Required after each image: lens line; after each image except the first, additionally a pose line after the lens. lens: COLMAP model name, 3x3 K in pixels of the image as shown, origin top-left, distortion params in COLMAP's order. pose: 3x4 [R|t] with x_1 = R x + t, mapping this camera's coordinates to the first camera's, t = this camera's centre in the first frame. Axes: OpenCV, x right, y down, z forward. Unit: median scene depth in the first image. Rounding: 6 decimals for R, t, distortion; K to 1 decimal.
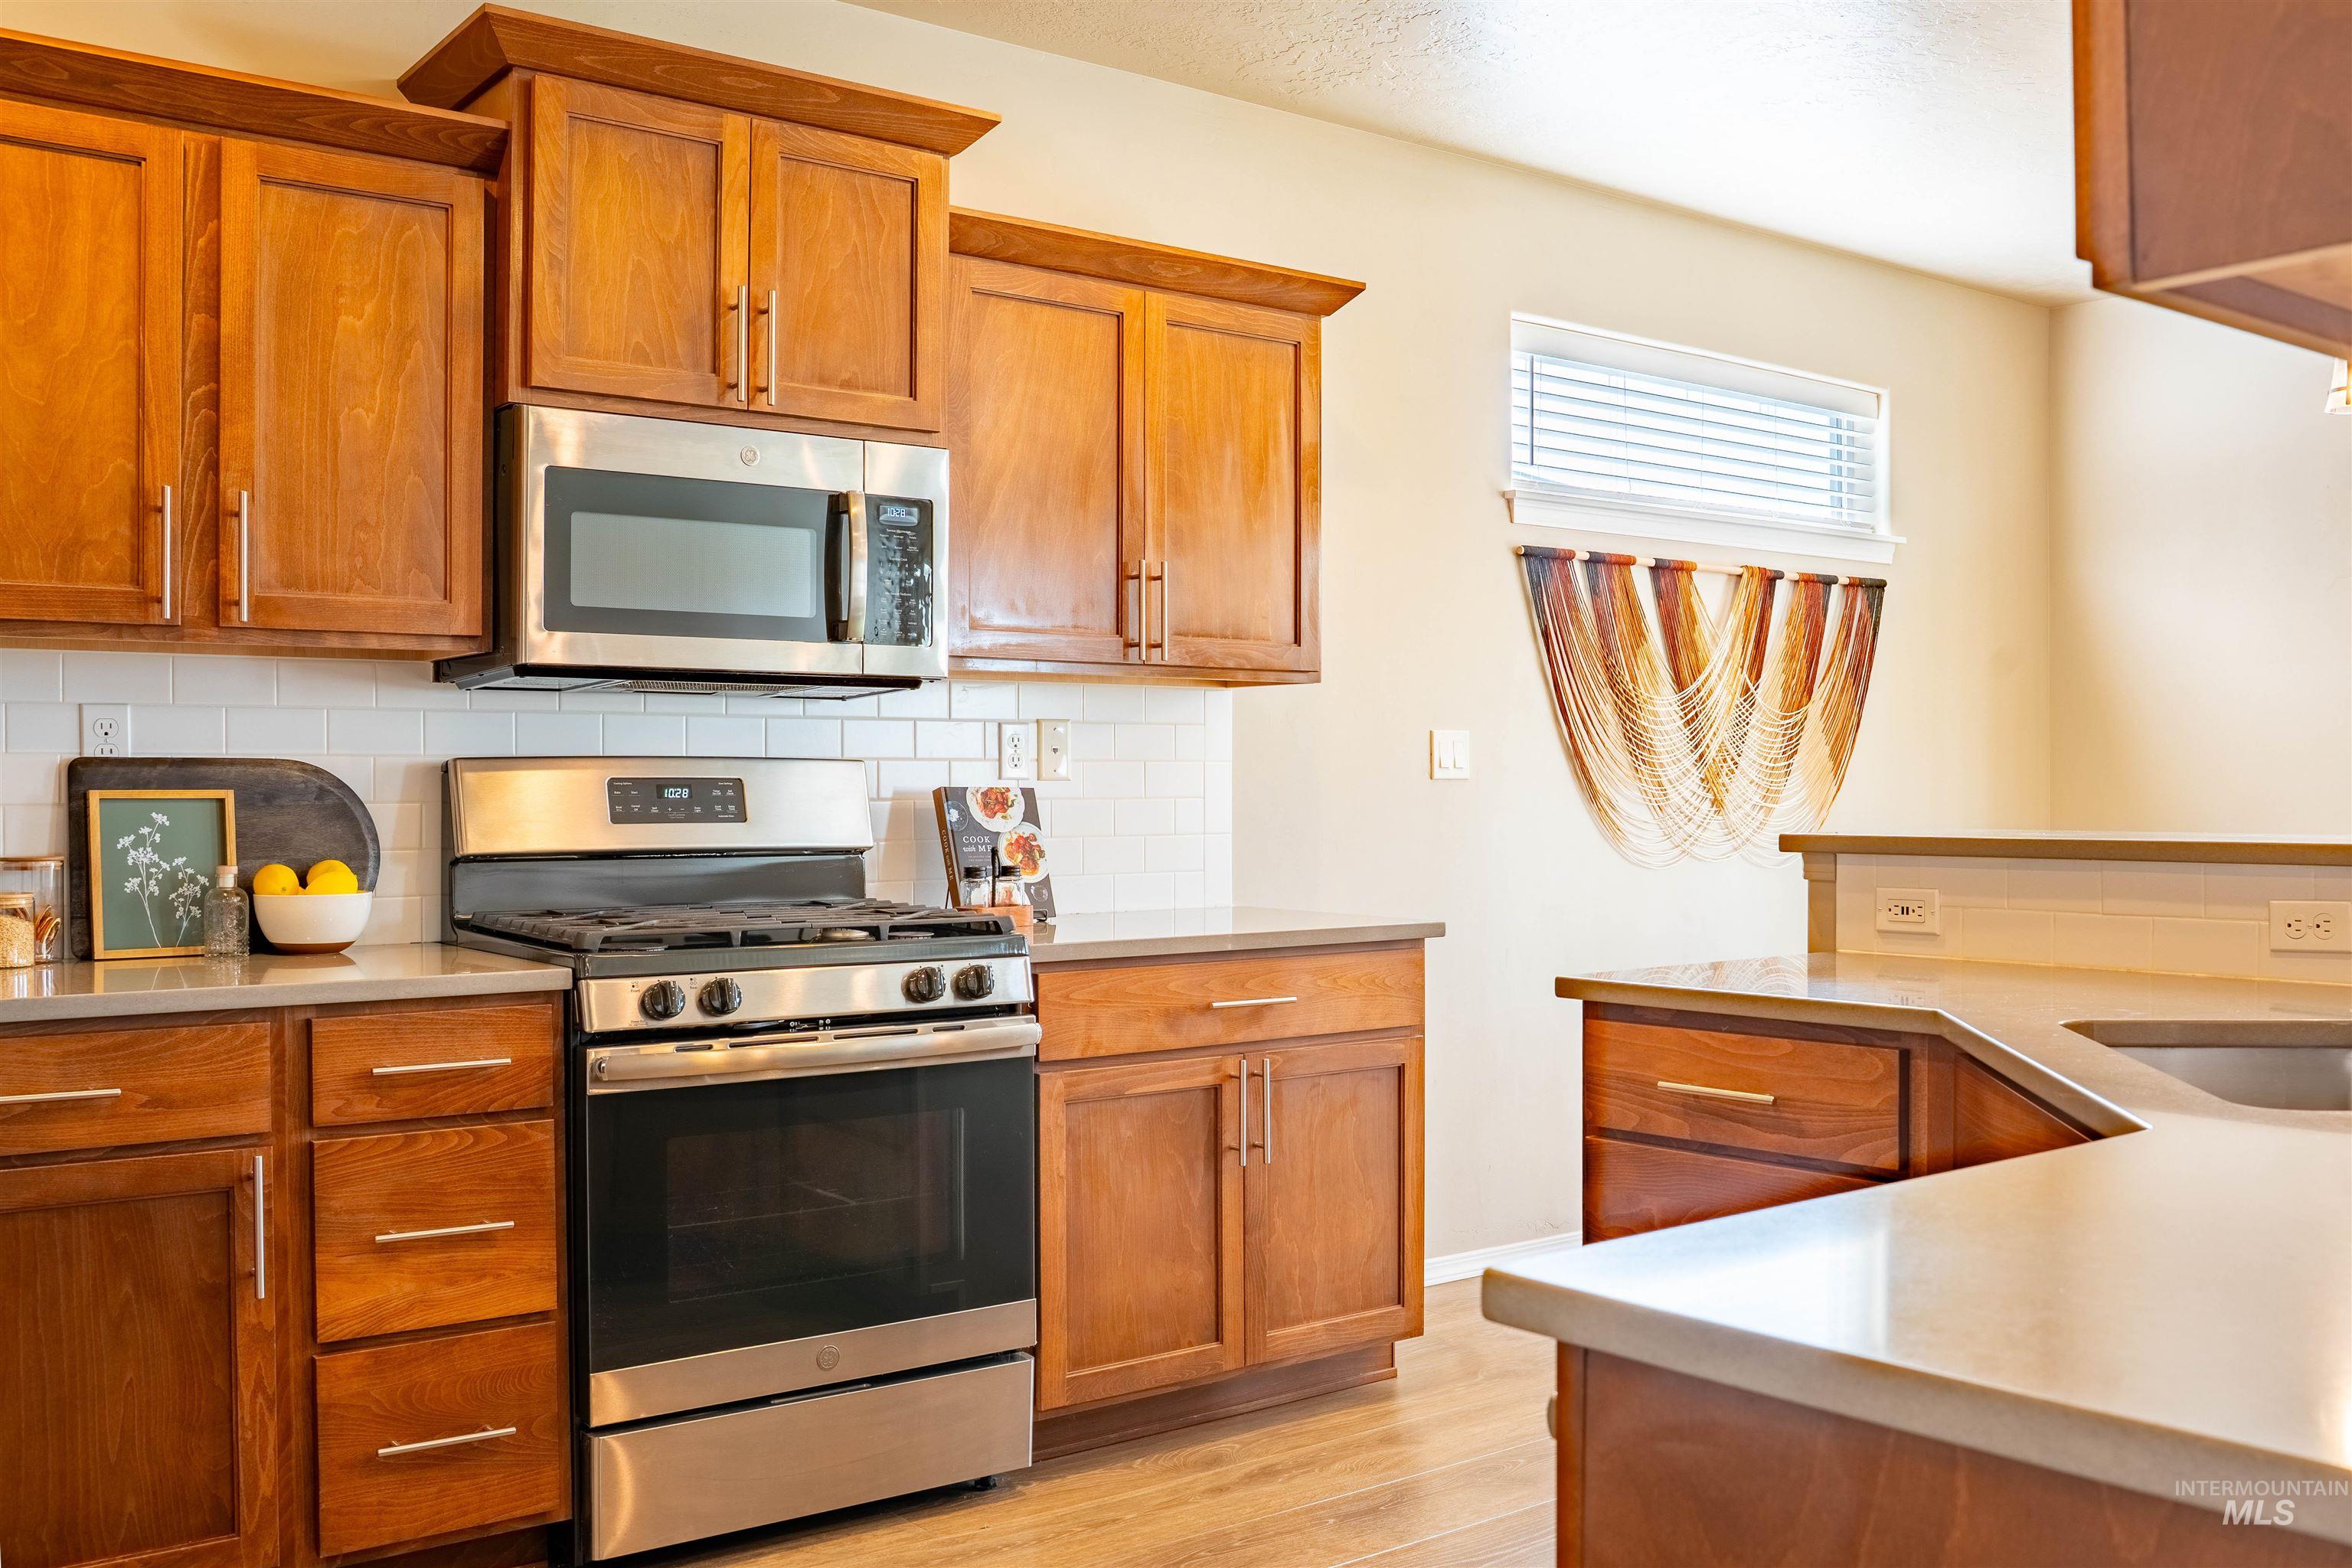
lens RADIAL K [[2125.8, 0, 1256.0], [0, 2125.8, 800.7], [0, 0, 1]] dist [-0.074682, 0.068442]
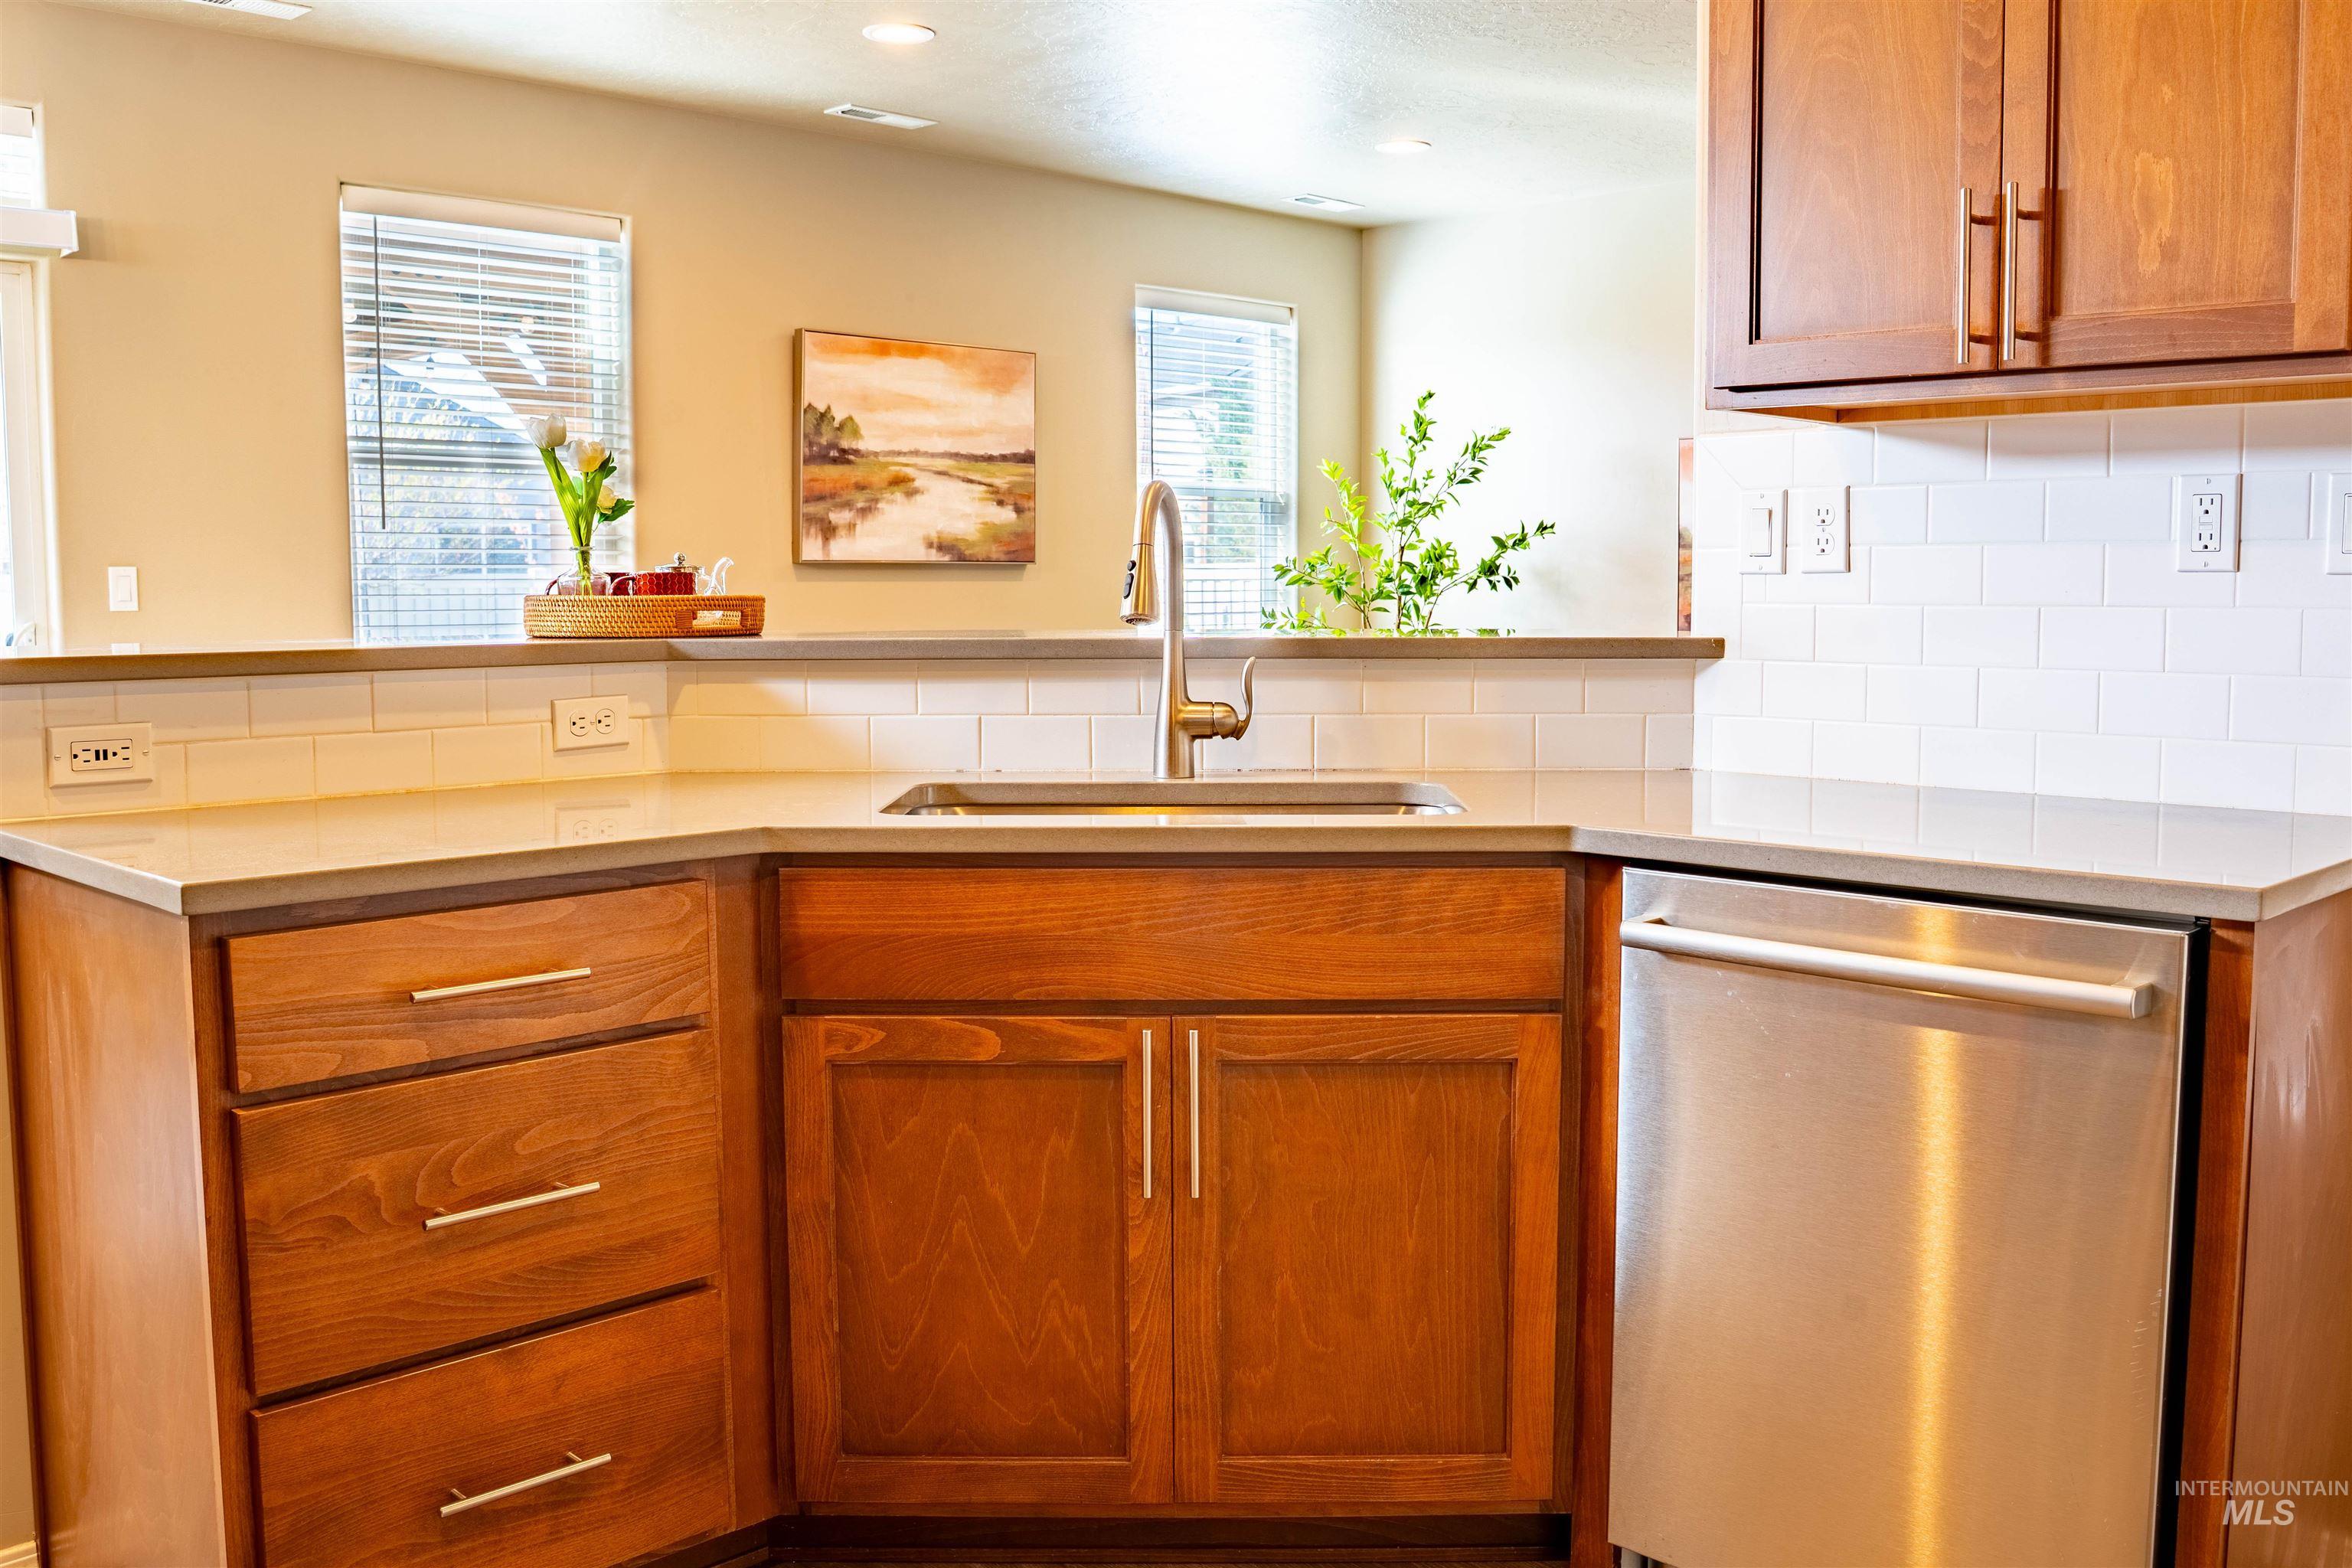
lens RADIAL K [[2125.8, 0, 1176.9], [0, 2125.8, 781.9], [0, 0, 1]] dist [-0.074682, 0.068442]
pose [[-0.106083, -0.097939, 0.989522, -0.548101], [0.004541, 0.995079, 0.098976, -0.012975], [-0.994347, 0.014993, -0.105116, 0.786099]]
